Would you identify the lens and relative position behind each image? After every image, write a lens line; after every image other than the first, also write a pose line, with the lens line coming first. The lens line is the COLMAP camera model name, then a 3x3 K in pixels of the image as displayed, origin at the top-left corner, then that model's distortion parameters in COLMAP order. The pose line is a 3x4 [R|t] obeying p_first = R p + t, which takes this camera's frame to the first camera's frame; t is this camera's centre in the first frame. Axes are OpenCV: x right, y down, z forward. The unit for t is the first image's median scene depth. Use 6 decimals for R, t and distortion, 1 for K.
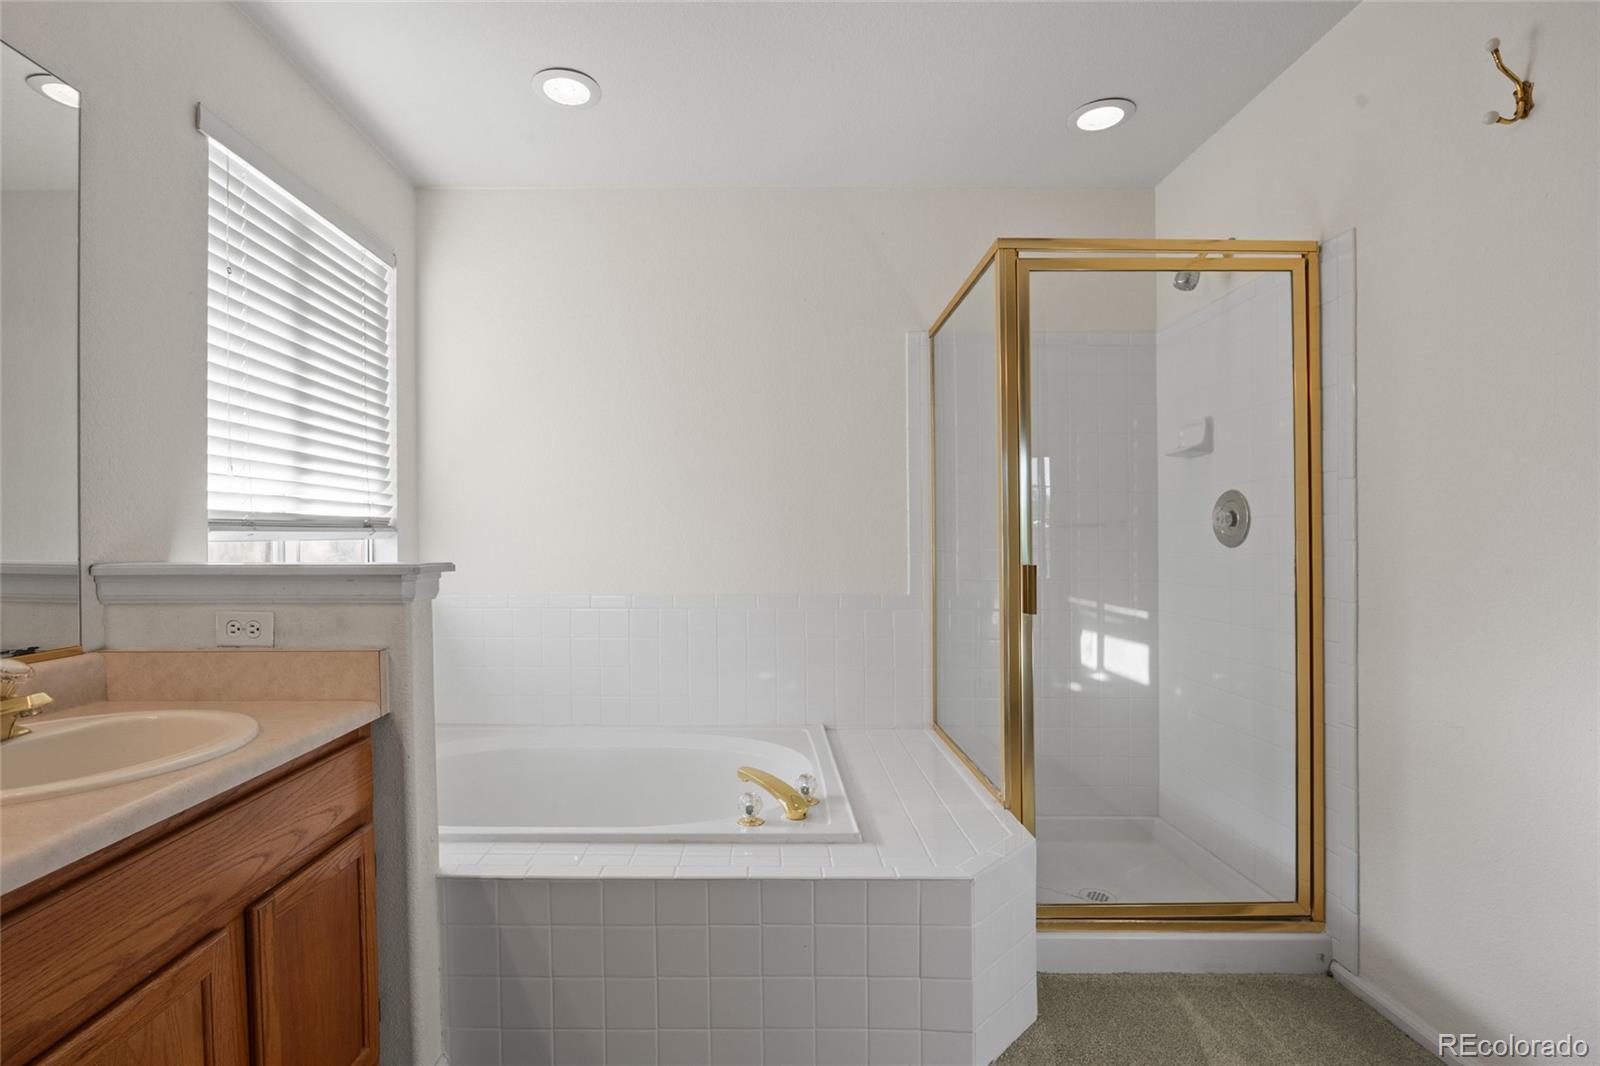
lens RADIAL K [[743.3, 0, 759.4], [0, 743.3, 545.1], [0, 0, 1]] dist [-0.011150, 0.000430]
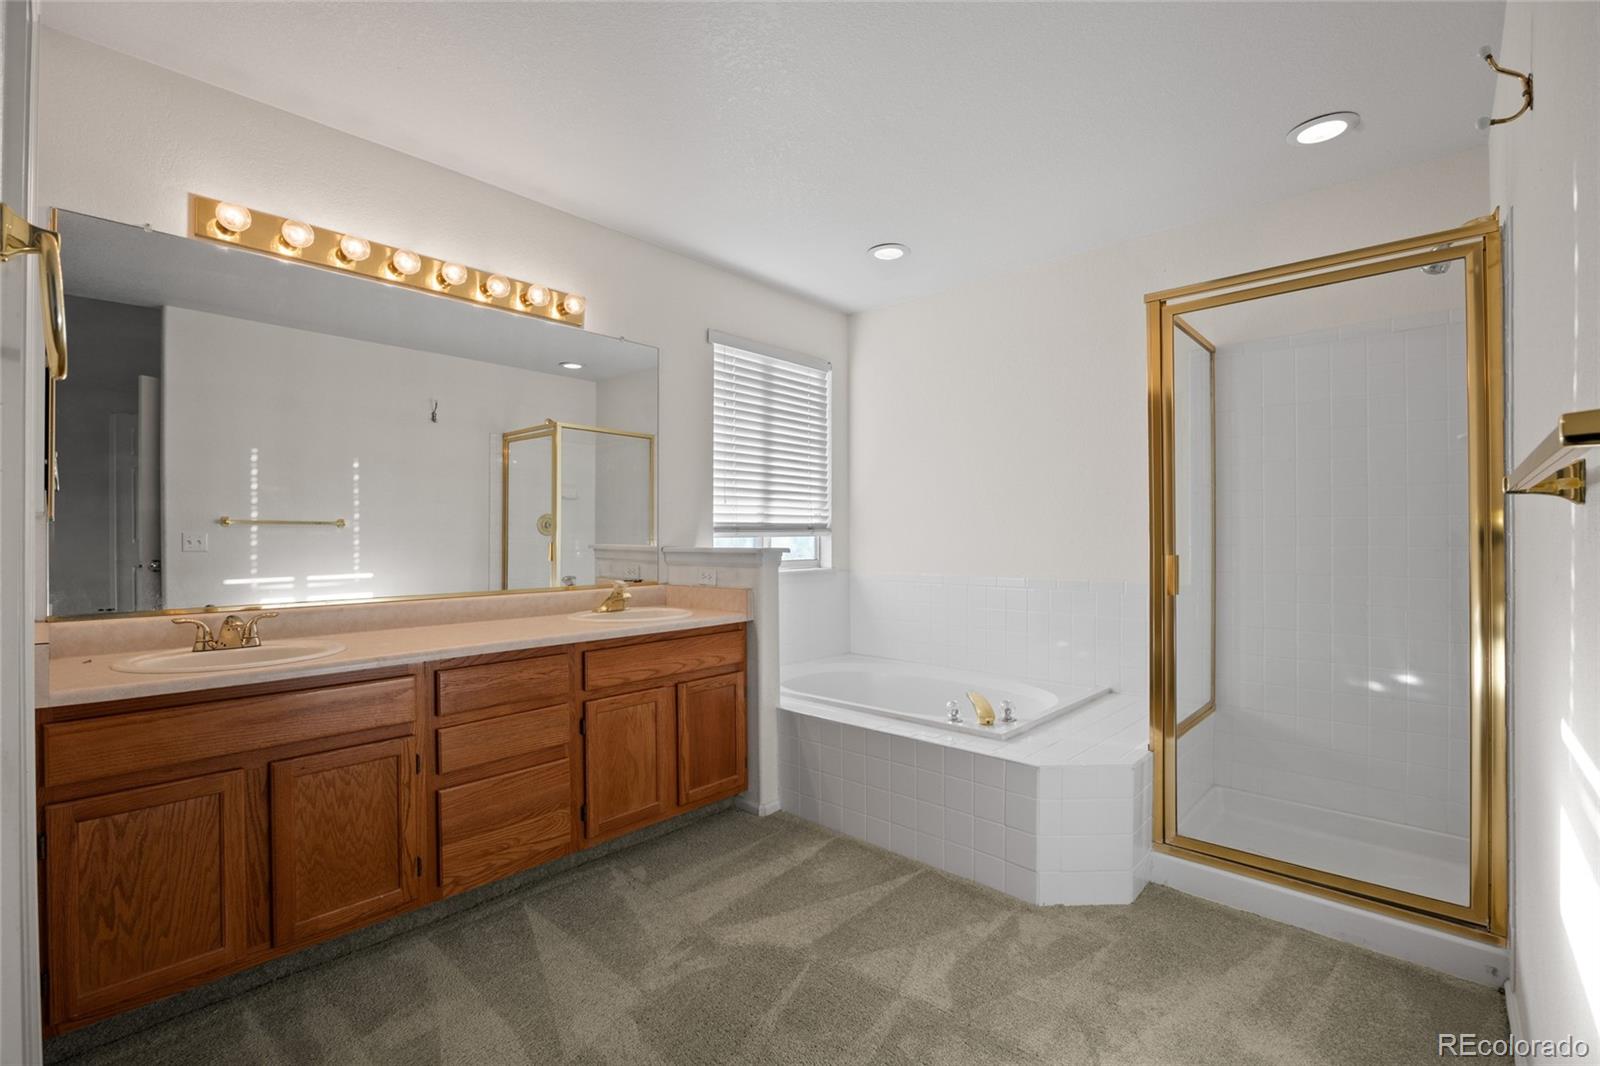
lens RADIAL K [[714.8, 0, 796.5], [0, 714.8, 541.0], [0, 0, 1]] dist [-0.000696, -0.000630]
pose [[0.735334, 0.001808, -0.677703, 0.779994], [-0.003237, 0.999994, -0.000845, 0.005777], [0.677698, 0.002815, 0.735335, -0.318104]]
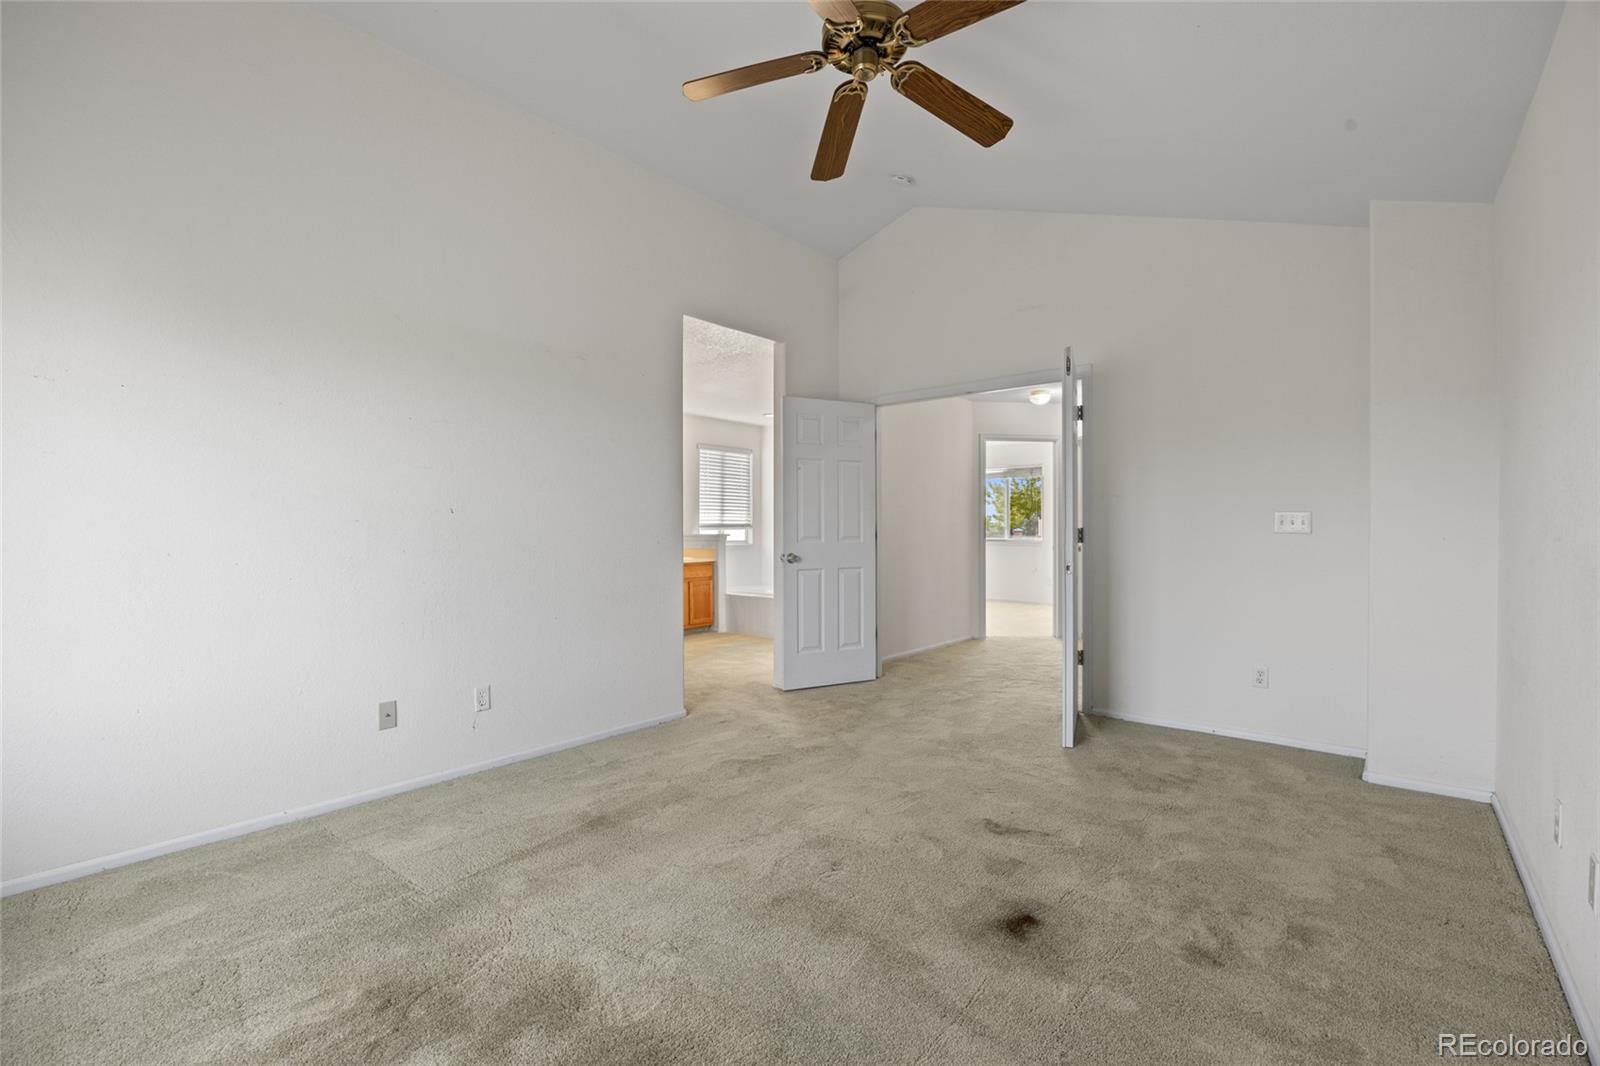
lens RADIAL K [[714.8, 0, 796.5], [0, 714.8, 541.0], [0, 0, 1]] dist [-0.000696, -0.000630]
pose [[0.768776, 0.012738, -0.639391, 2.803265], [-0.006869, 0.999908, 0.011661, 0.008498], [0.639481, -0.004573, 0.768793, -2.261009]]
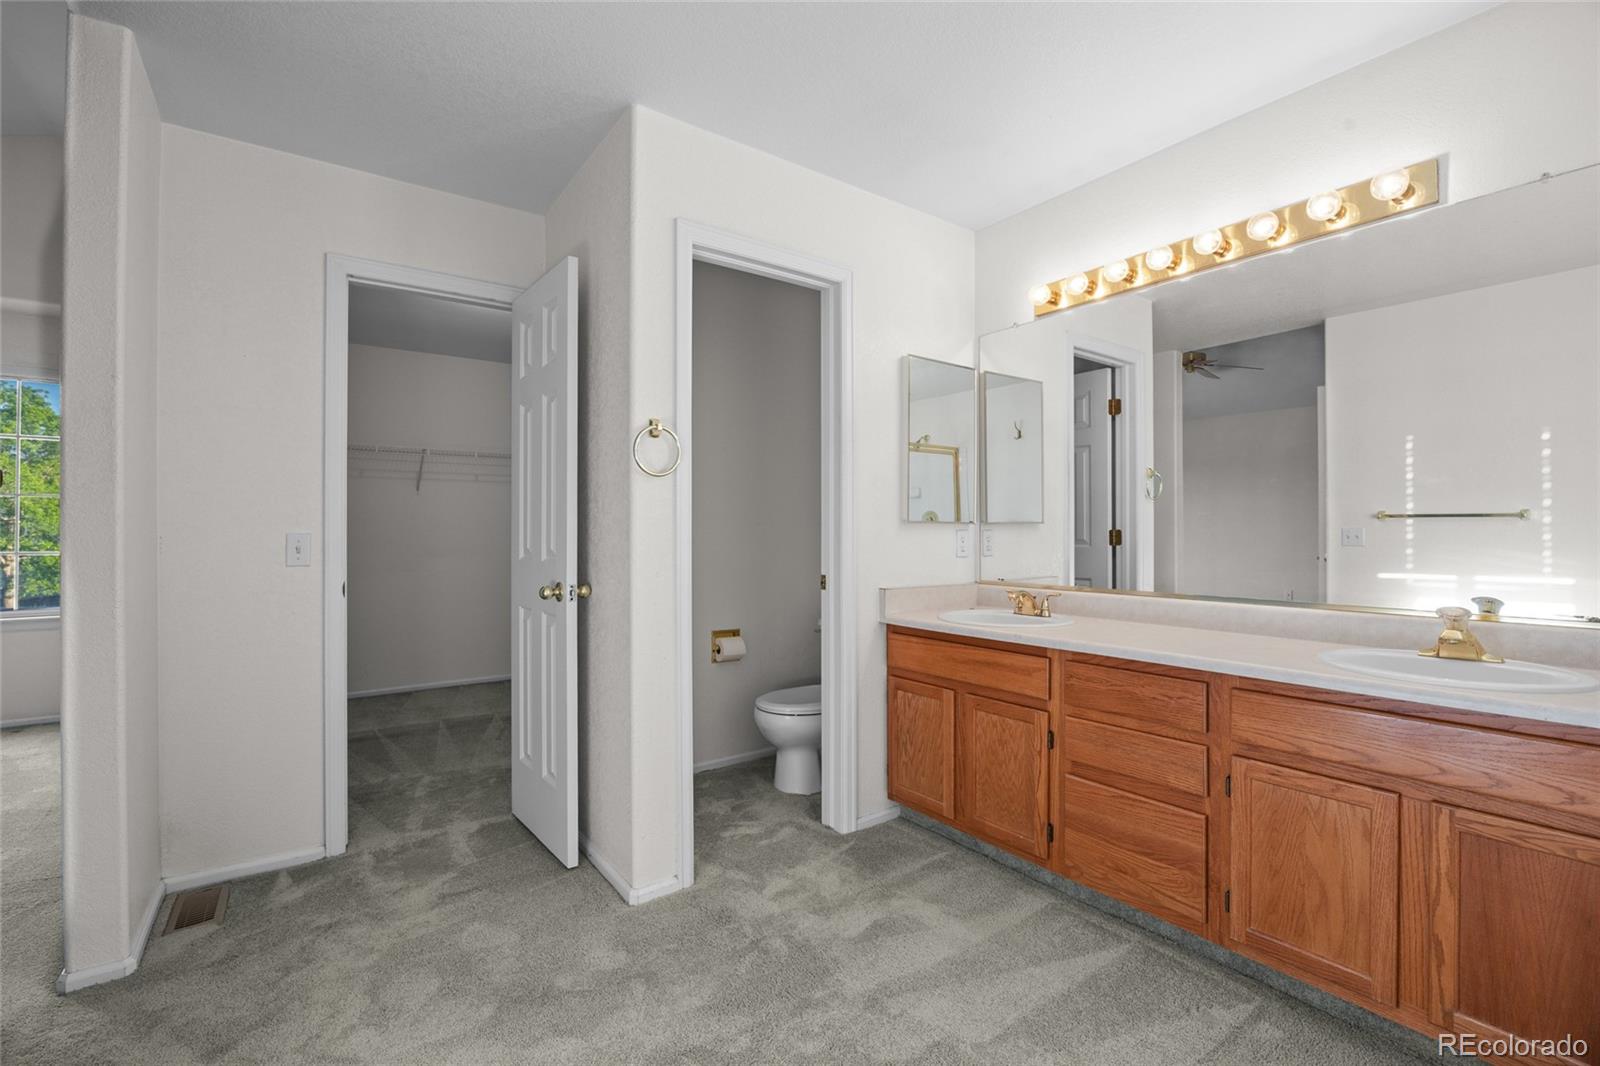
lens RADIAL K [[693.7, 0, 801.7], [0, 693.7, 528.7], [0, 0, 1]] dist [-0.012961, 0.000347]
pose [[-0.801048, 0.000873, -0.598600, 0.641892], [-0.002790, 0.999983, 0.005191, -0.013721], [0.598594, 0.005828, -0.801031, 0.825865]]
